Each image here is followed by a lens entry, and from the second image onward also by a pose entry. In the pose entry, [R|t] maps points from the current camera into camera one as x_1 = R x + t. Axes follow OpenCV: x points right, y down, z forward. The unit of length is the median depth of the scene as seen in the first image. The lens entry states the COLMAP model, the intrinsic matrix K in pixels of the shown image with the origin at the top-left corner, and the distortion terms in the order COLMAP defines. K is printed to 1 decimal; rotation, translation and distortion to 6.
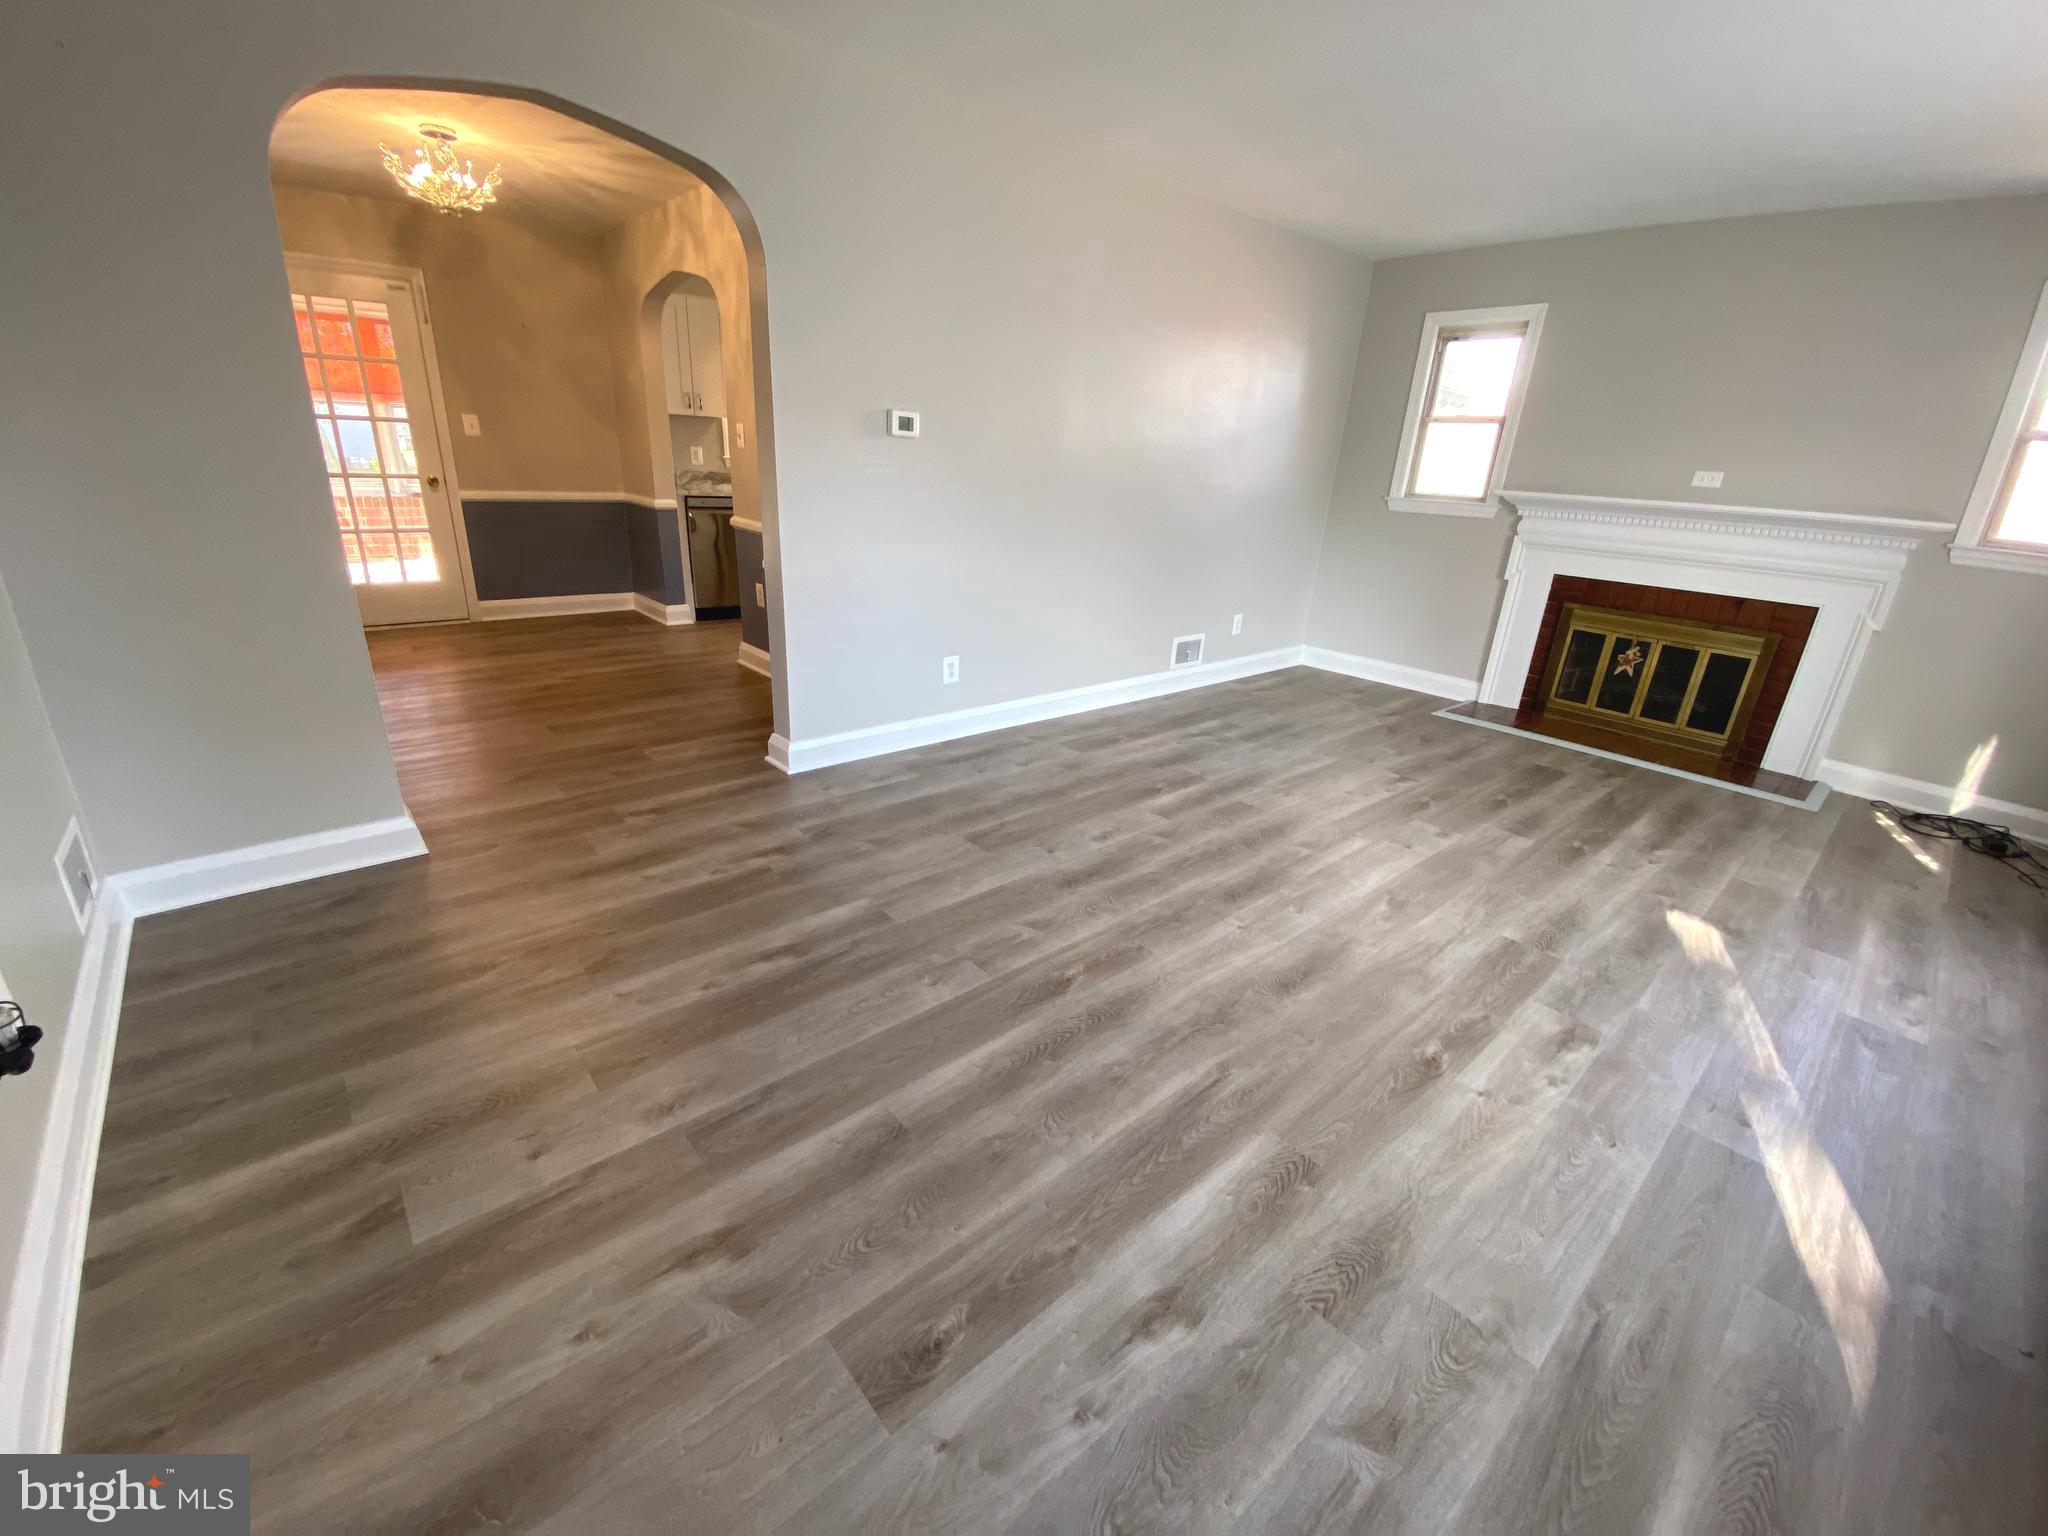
lens RADIAL K [[840.3, 0, 1042.2], [0, 840.3, 786.1], [0, 0, 1]] dist [0.000501, -0.016794]
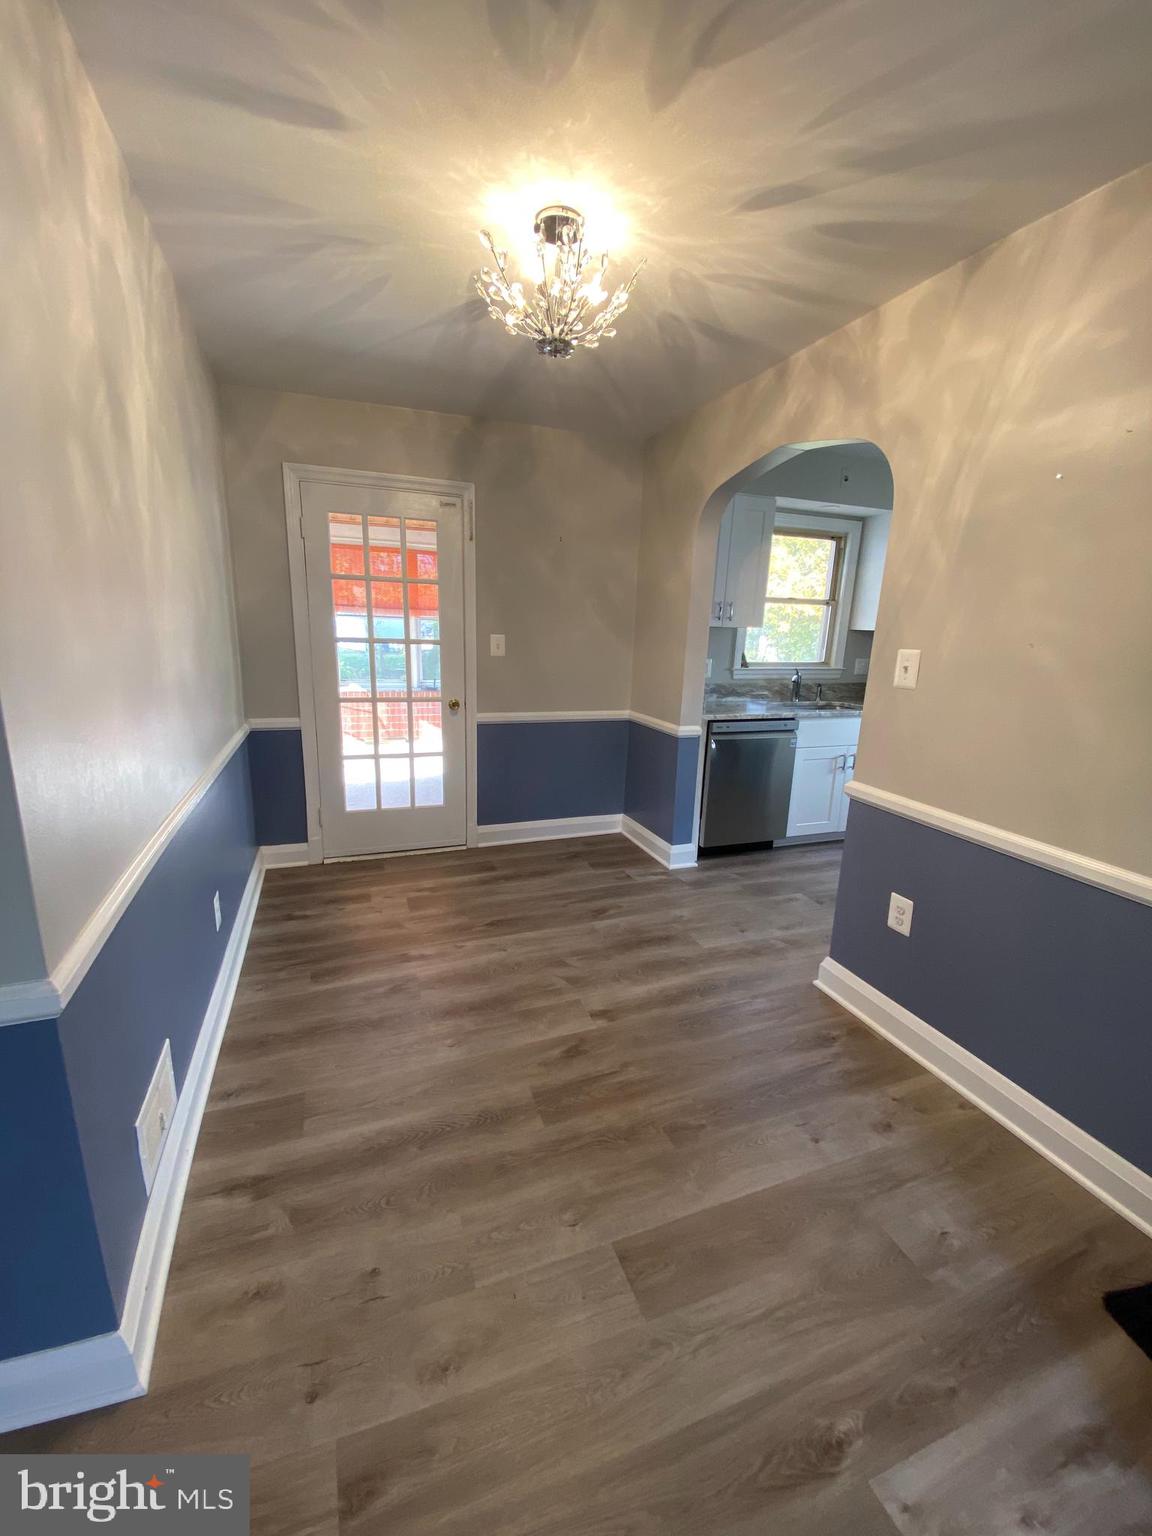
lens RADIAL K [[621.0, 0, 572.6], [0, 621.0, 765.9], [0, 0, 1]] dist [0.035472, -0.027532]
pose [[0.928310, 0.053801, -0.367895, -0.326633], [-0.113017, 0.983487, -0.141352, -0.201028], [0.354215, 0.172797, 0.919061, 0.395525]]
